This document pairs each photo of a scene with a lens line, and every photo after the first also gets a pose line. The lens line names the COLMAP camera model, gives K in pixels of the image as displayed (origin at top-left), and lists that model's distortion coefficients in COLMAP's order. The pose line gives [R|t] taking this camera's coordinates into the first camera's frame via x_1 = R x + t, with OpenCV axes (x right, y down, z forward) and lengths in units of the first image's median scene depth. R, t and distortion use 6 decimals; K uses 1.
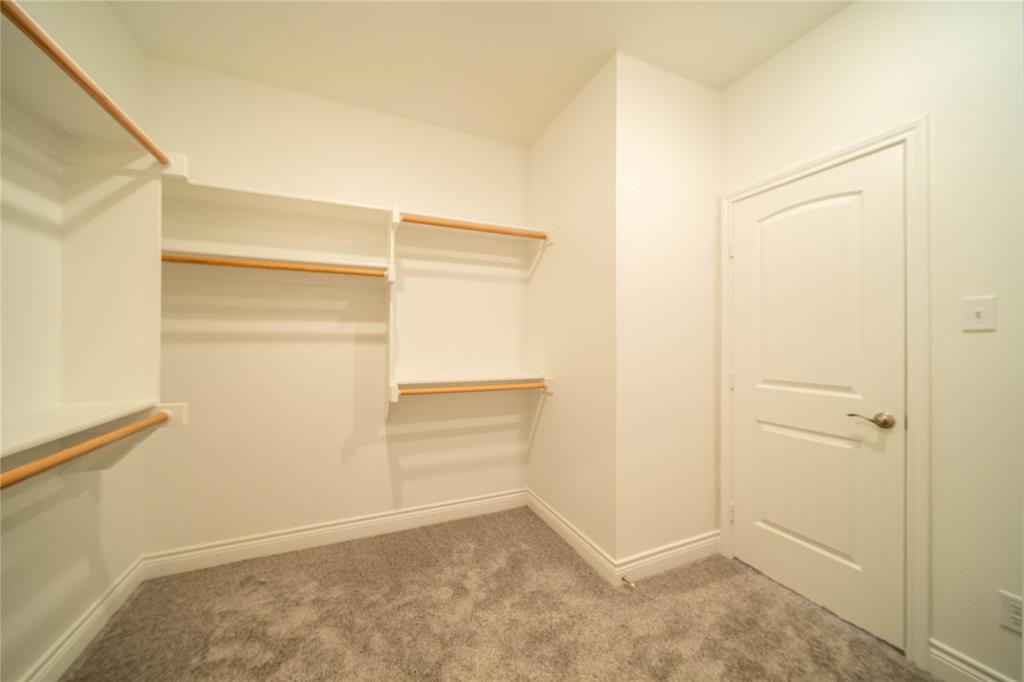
lens RADIAL K [[373.6, 0, 515.1], [0, 373.6, 342.6], [0, 0, 1]] dist [0.000358, -0.000246]
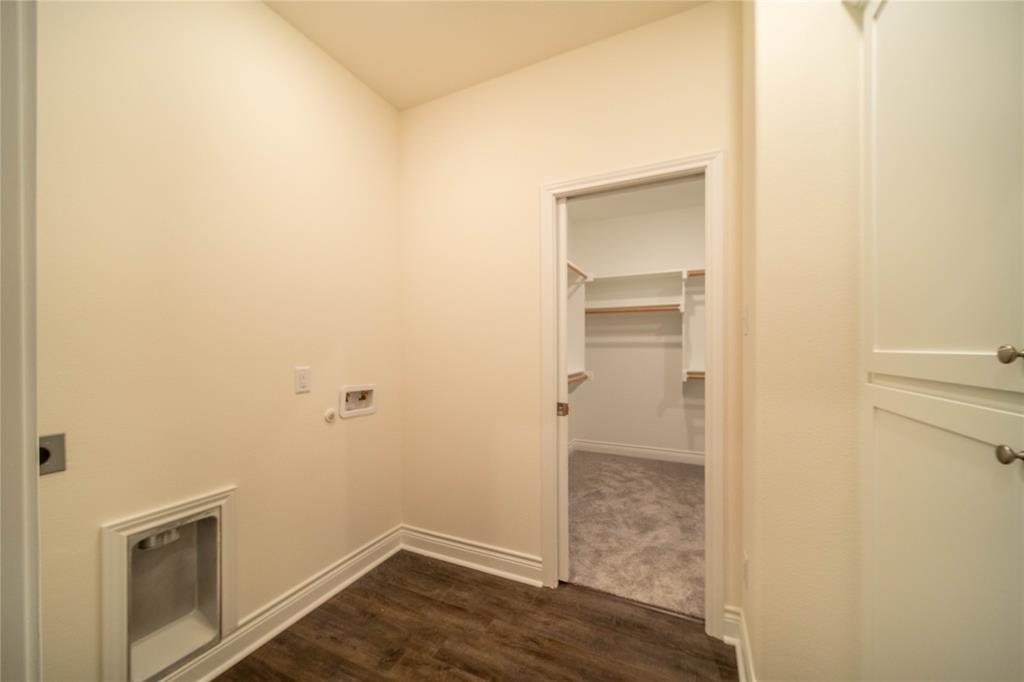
lens RADIAL K [[373.6, 0, 515.1], [0, 373.6, 342.6], [0, 0, 1]] dist [0.000358, -0.000246]
pose [[0.661876, -0.017046, -0.749419, 0.456660], [0.001975, 0.999778, -0.020996, 0.013484], [0.749610, 0.012417, 0.661763, -0.735361]]
